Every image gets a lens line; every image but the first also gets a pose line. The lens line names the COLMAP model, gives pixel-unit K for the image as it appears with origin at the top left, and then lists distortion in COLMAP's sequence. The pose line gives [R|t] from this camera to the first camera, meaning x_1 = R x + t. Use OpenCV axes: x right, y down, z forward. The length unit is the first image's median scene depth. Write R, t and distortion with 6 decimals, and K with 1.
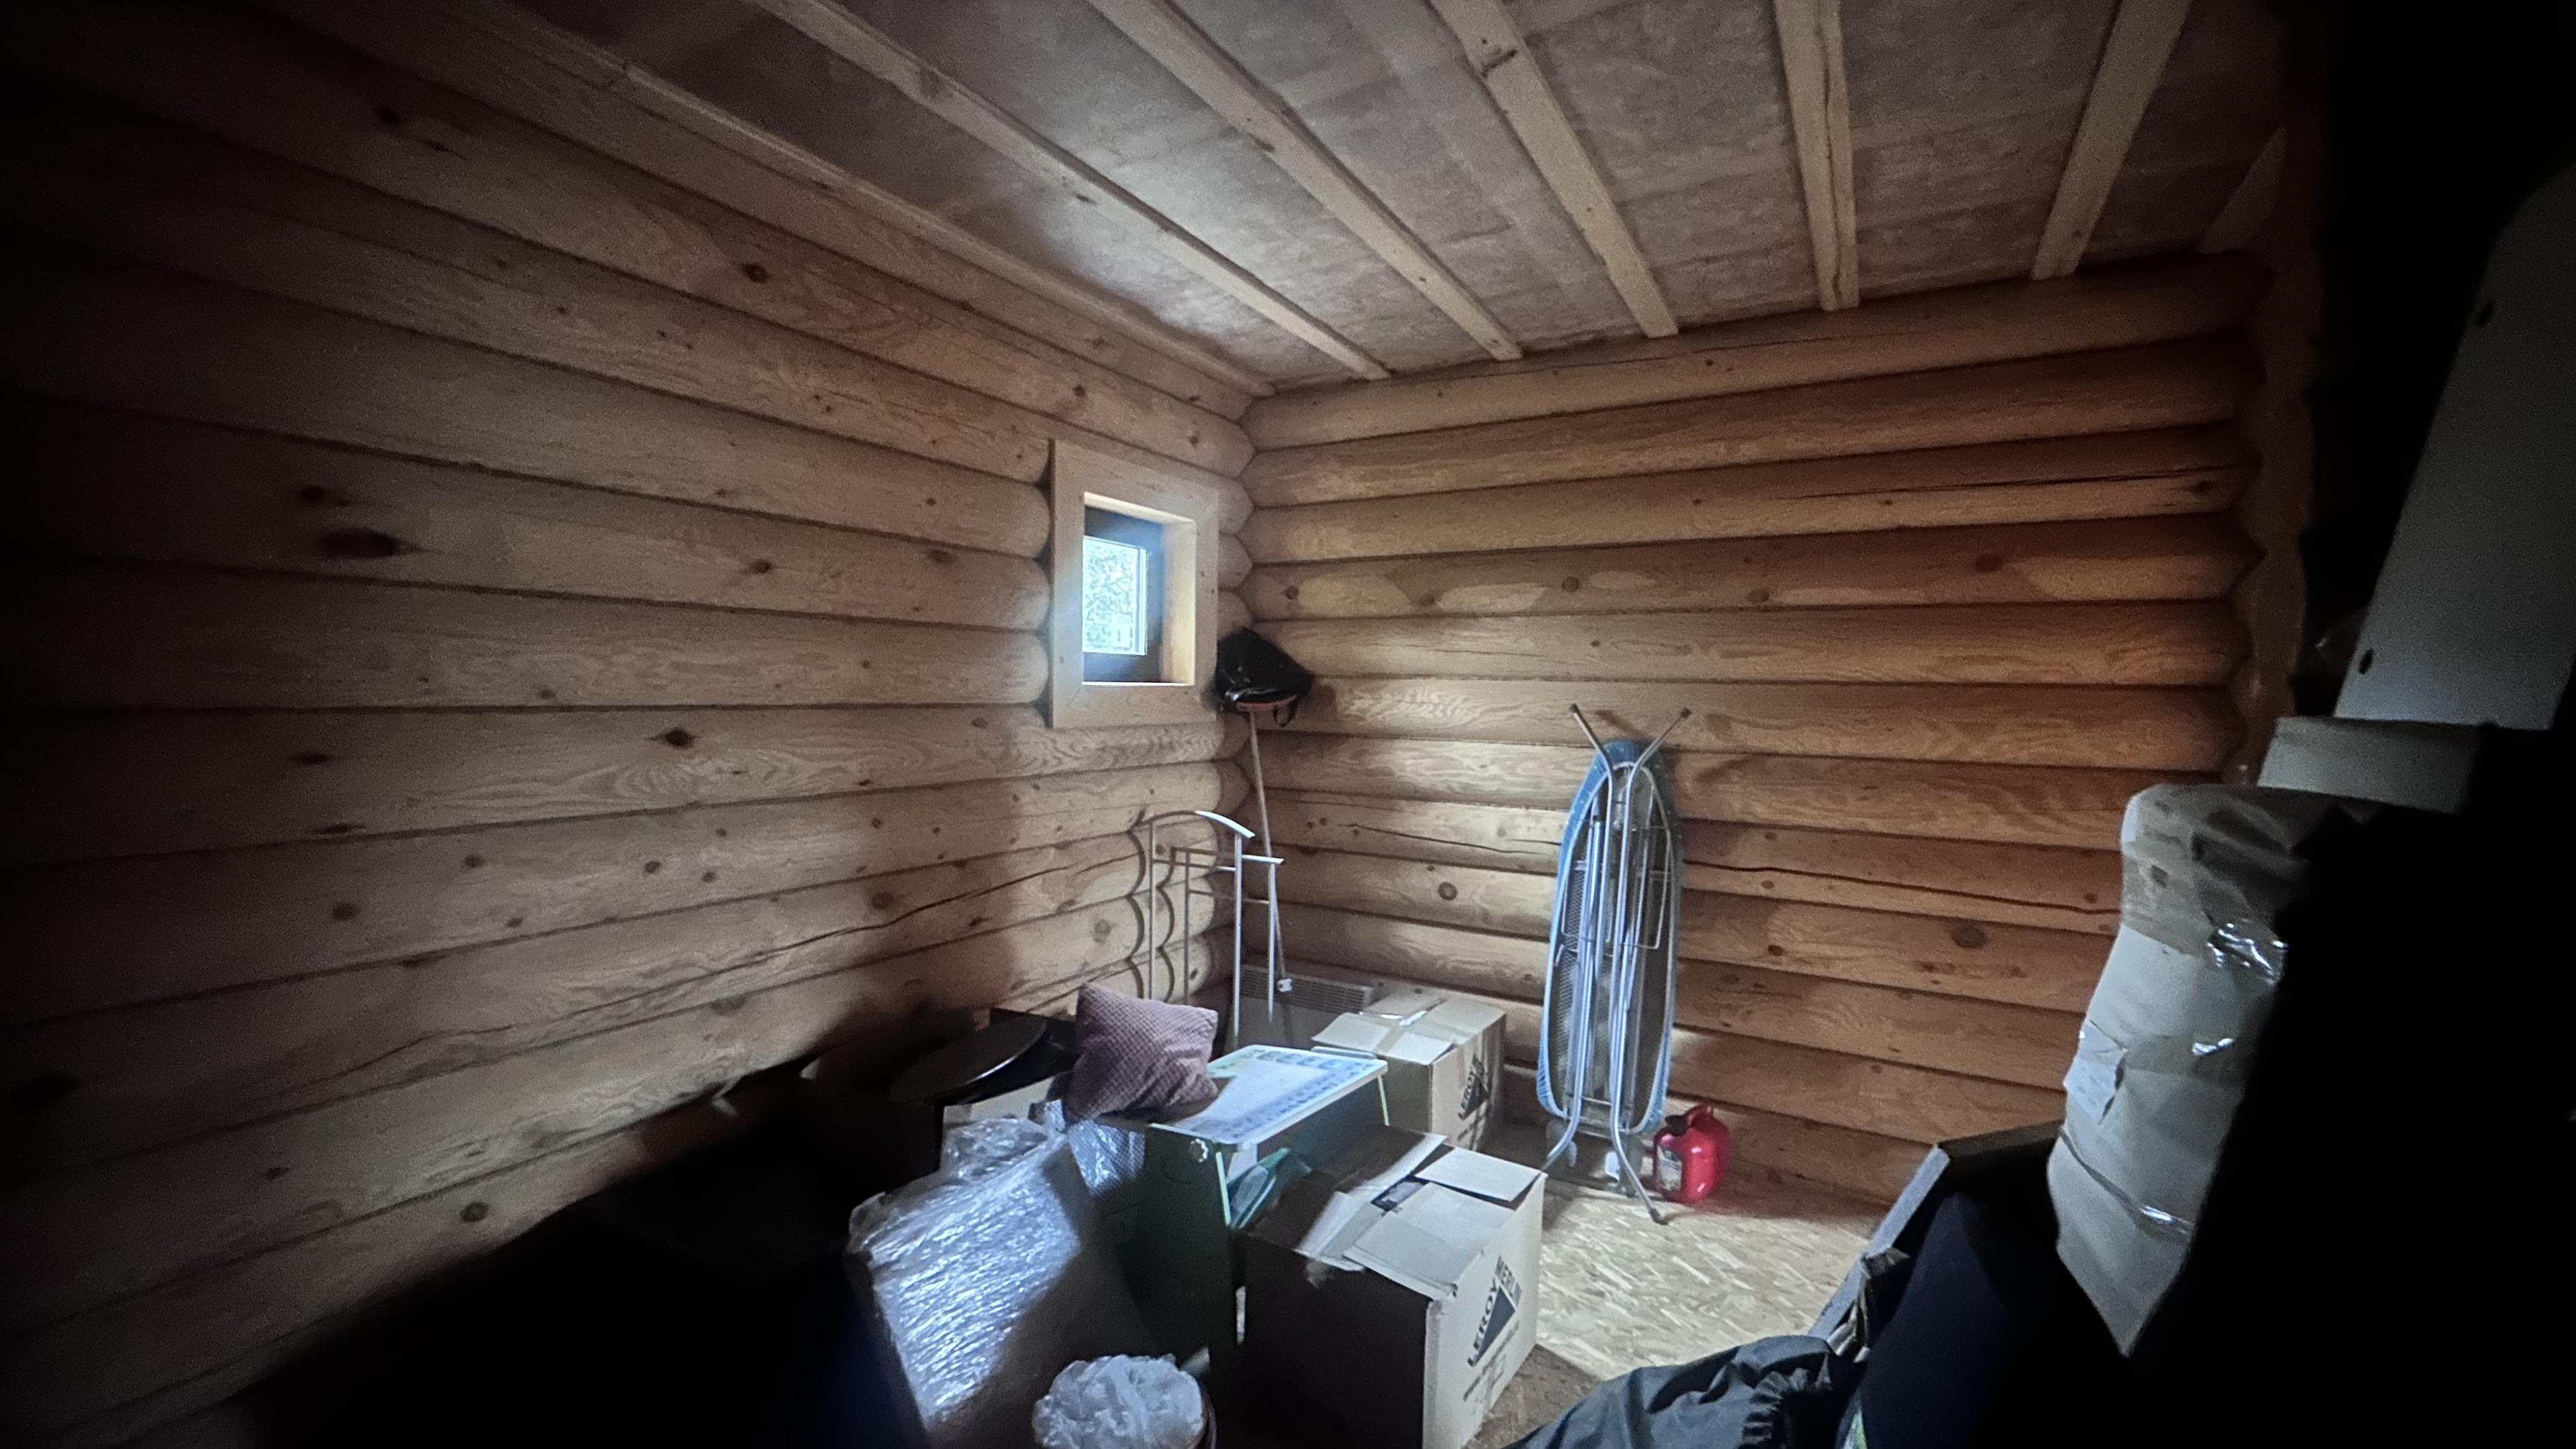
lens RADIAL K [[1020.3, 0, 1294.1], [0, 1020.3, 721.3], [0, 0, 1]] dist [-0.004036, 0.000690]
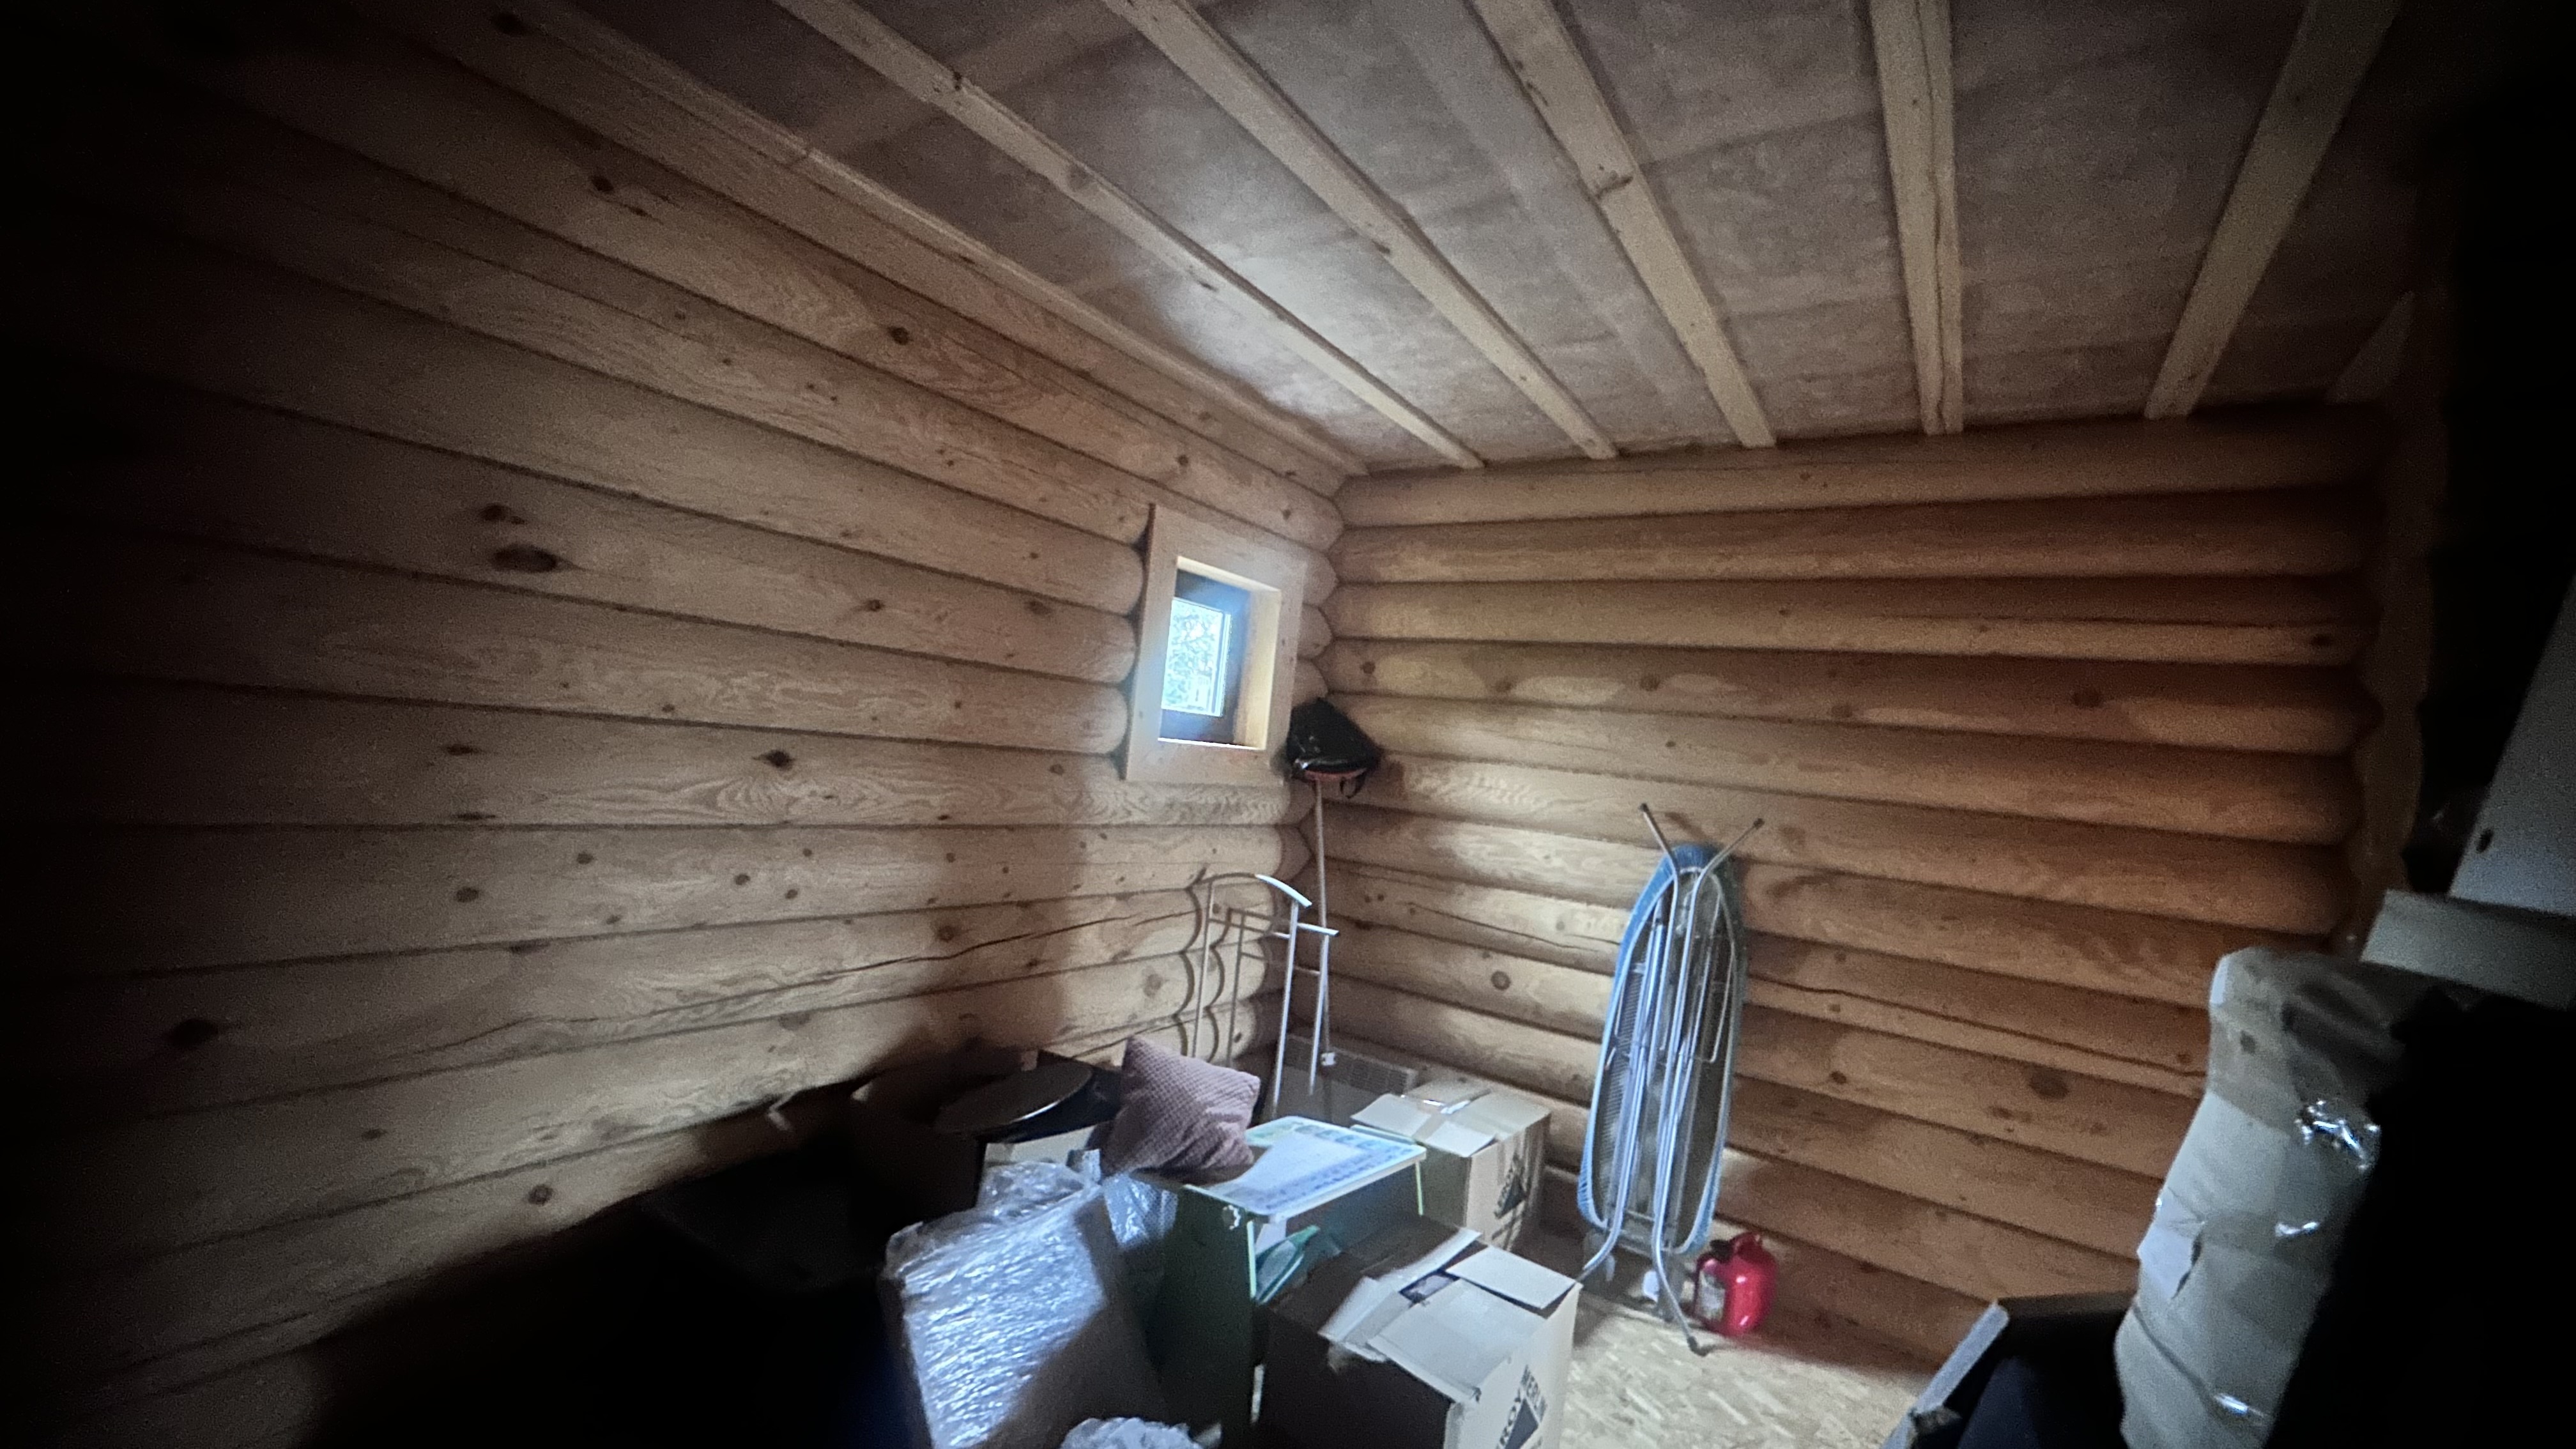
lens RADIAL K [[1020.3, 0, 1290.9], [0, 1020.3, 723.0], [0, 0, 1]] dist [-0.004036, 0.000690]
pose [[0.993841, 0.086156, -0.069696, -0.006391], [-0.090435, 0.994046, -0.060774, -0.004657], [0.064045, 0.066703, 0.995715, -0.020545]]
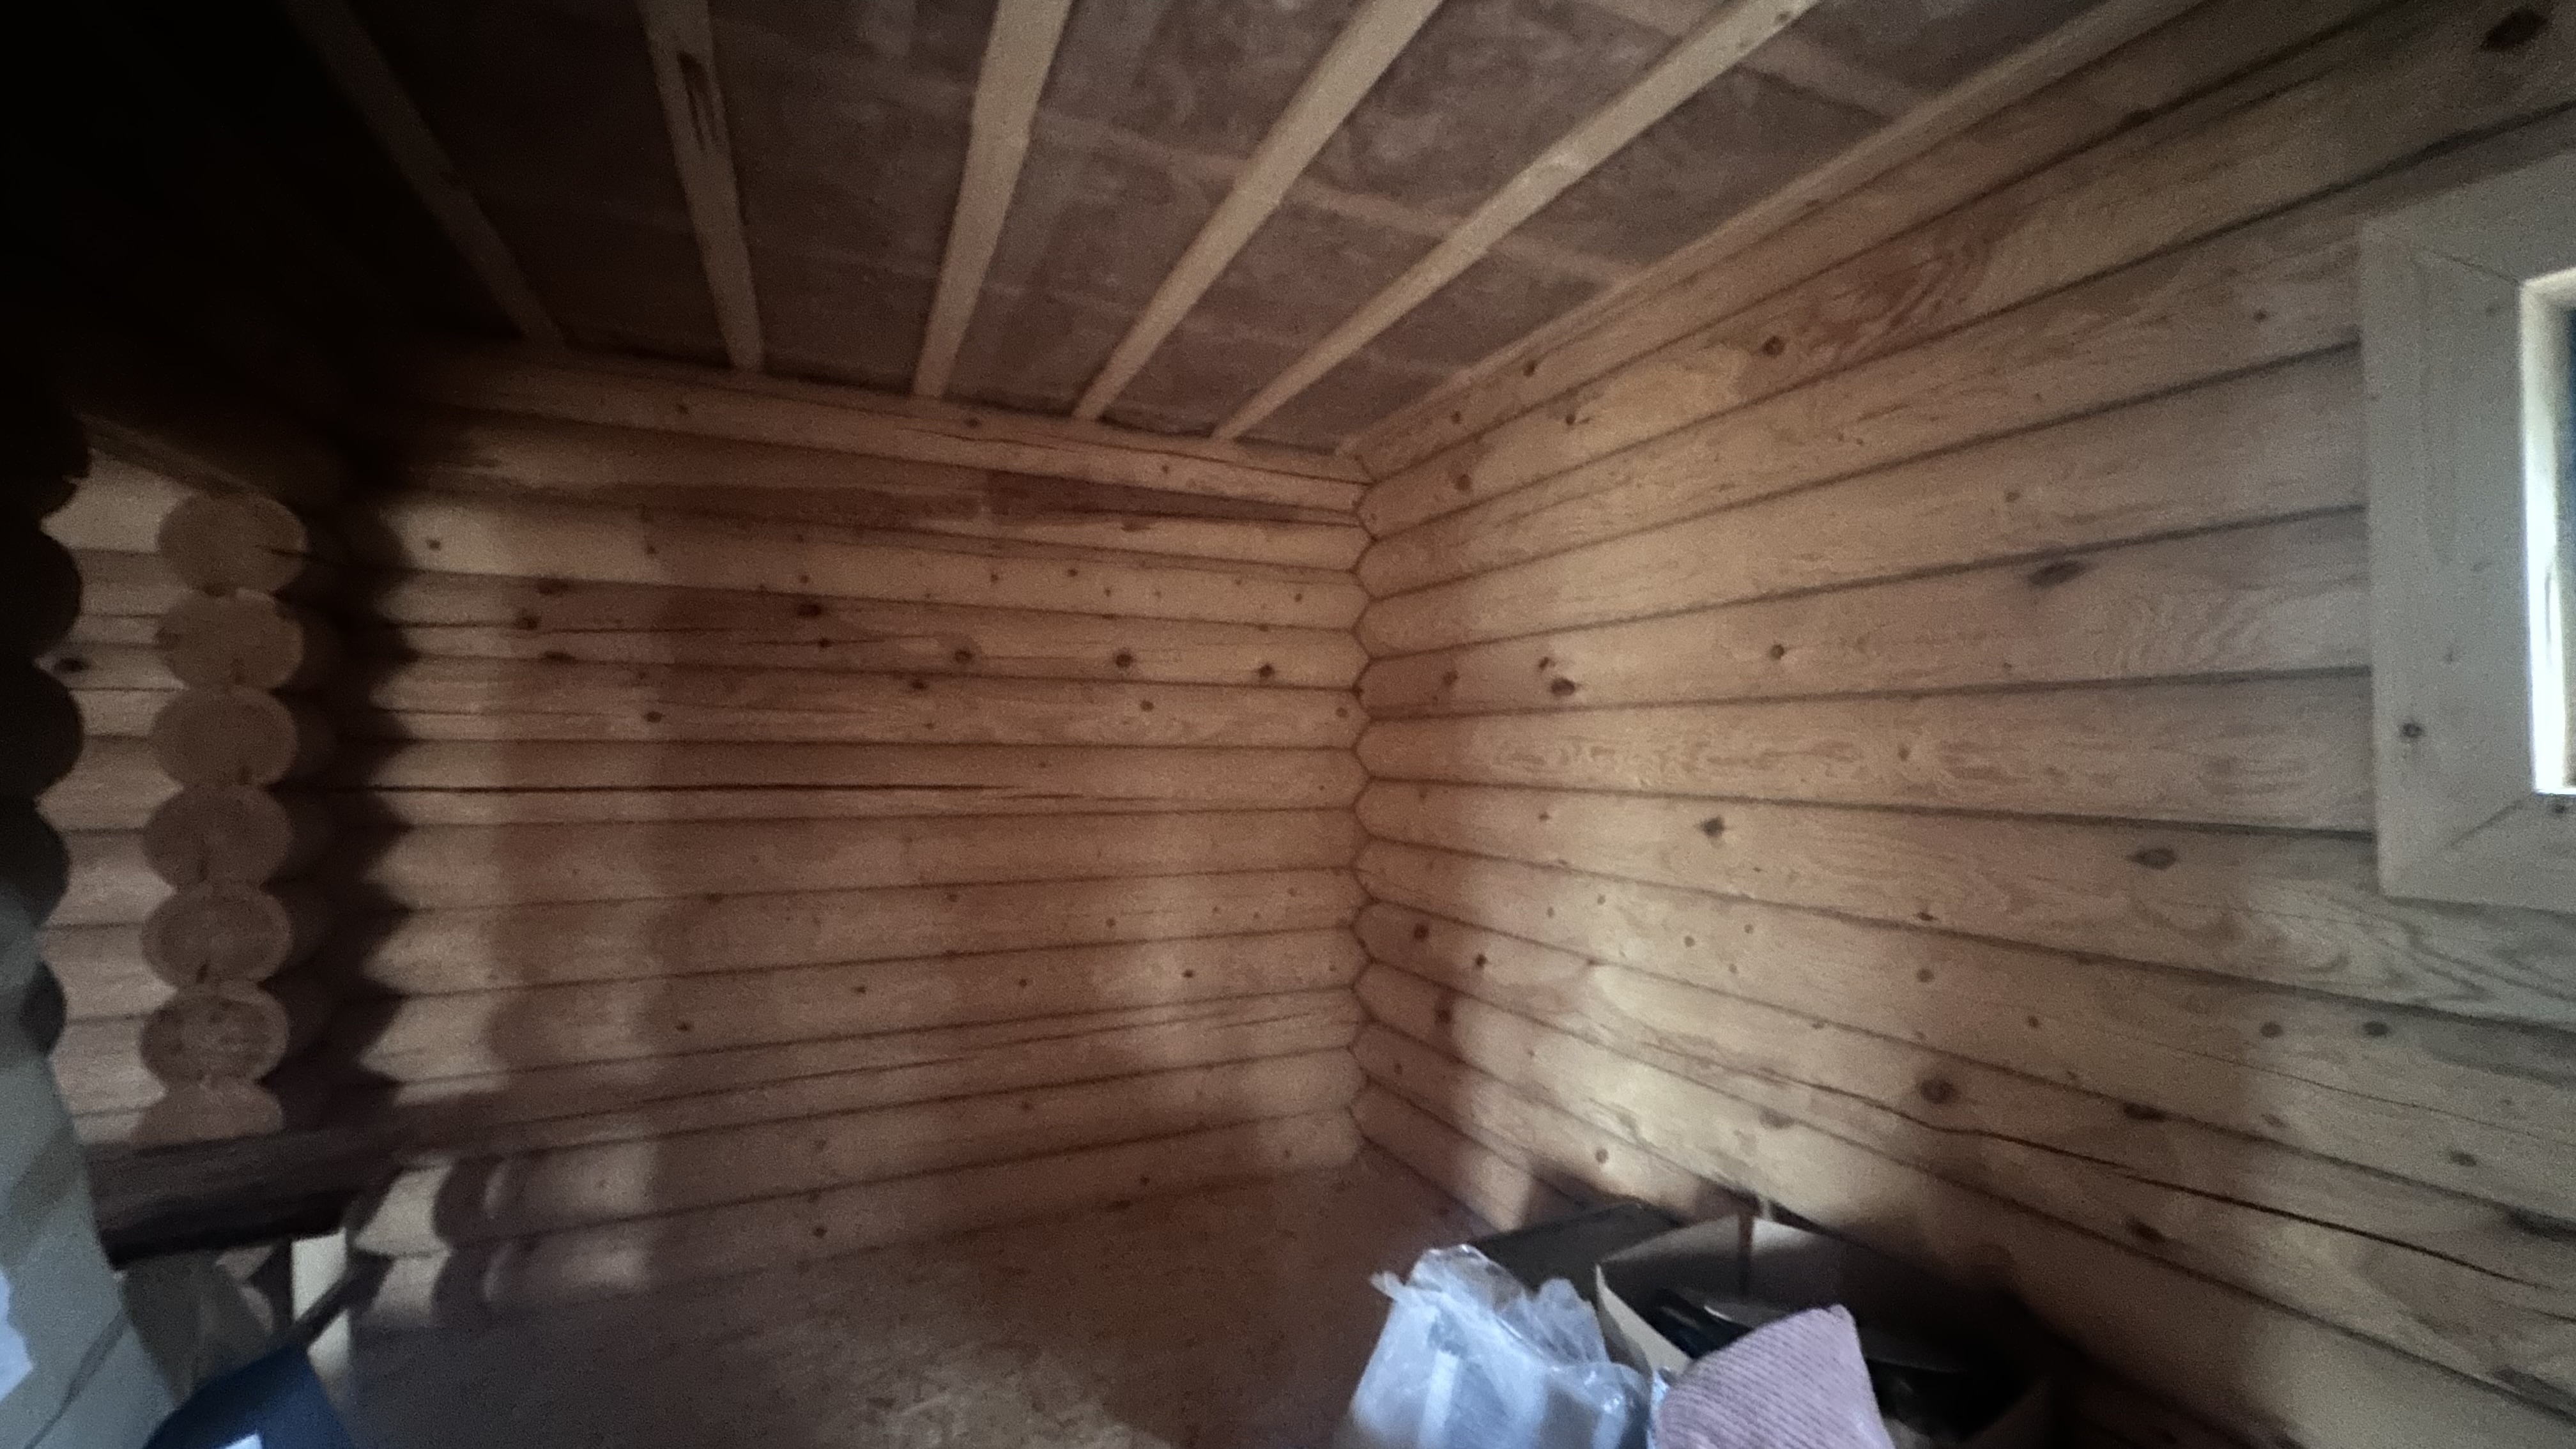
lens RADIAL K [[1020.3, 0, 1286.9], [0, 1020.3, 730.9], [0, 0, 1]] dist [-0.004036, 0.000690]
pose [[-0.575739, -0.043430, -0.816479, 0.486912], [-0.051281, 0.998540, -0.016954, -0.040126], [0.816024, 0.032109, -0.577126, 1.163294]]
